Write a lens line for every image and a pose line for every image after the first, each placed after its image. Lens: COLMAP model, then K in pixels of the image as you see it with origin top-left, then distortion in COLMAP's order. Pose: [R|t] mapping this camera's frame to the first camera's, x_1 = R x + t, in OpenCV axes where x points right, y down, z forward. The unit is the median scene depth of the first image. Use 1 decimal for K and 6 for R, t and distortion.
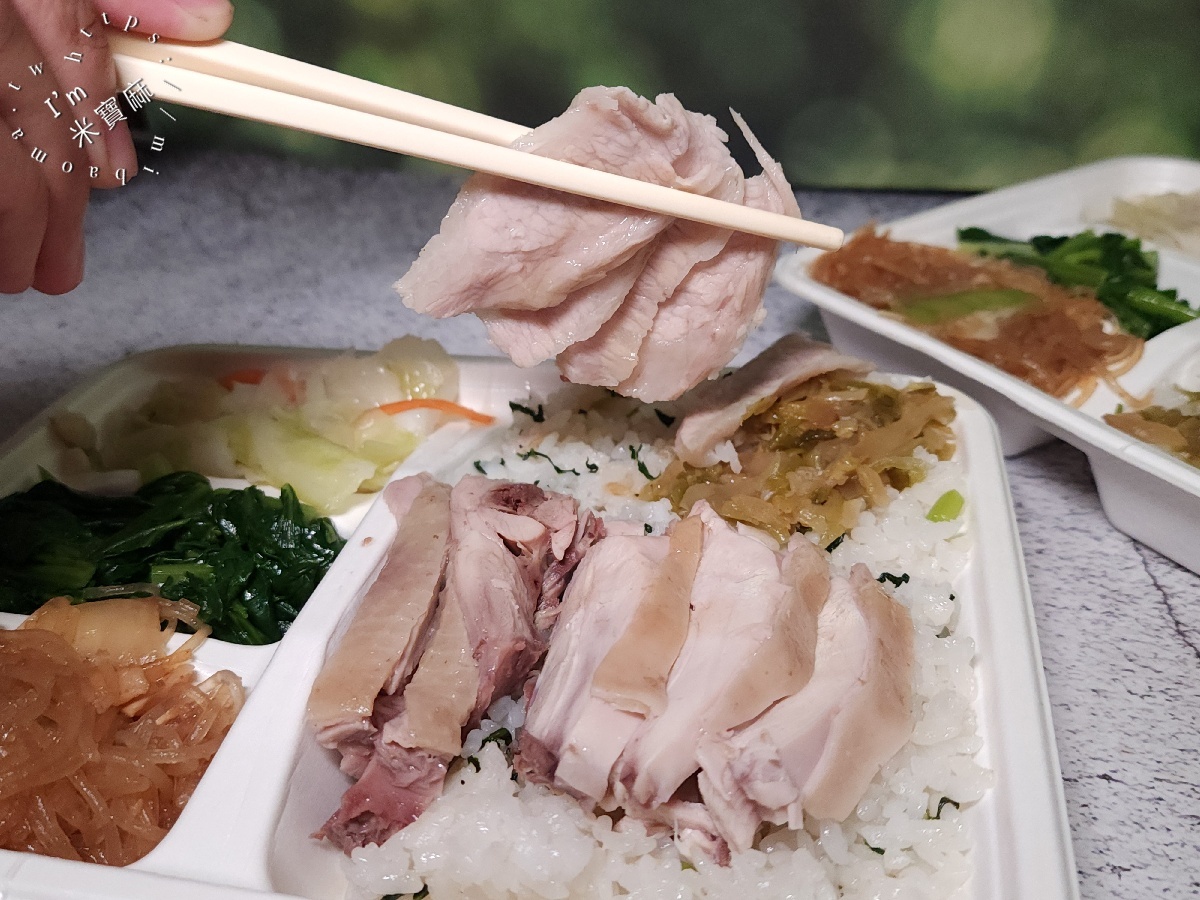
lens RADIAL K [[1143.9, 0, 586.5], [0, 1143.9, 449.5], [0, 0, 1]] dist [0.008505, -0.001191]
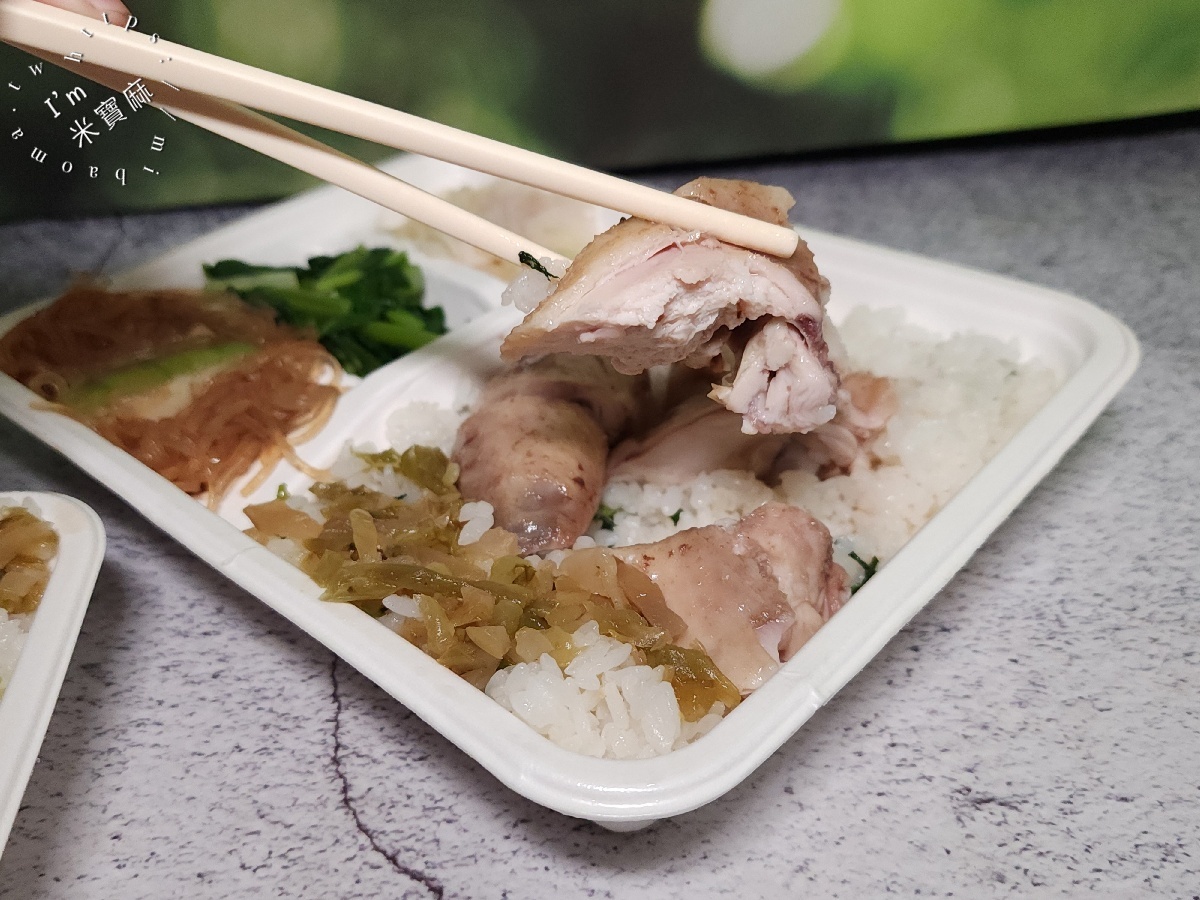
lens RADIAL K [[1143.9, 0, 586.5], [0, 1143.9, 449.5], [0, 0, 1]] dist [0.008505, -0.001191]
pose [[0.953372, -0.170993, 0.248684, 0.497734], [0.160411, 0.985078, 0.062367, -0.087018], [-0.255637, -0.019567, 0.966575, 0.126565]]
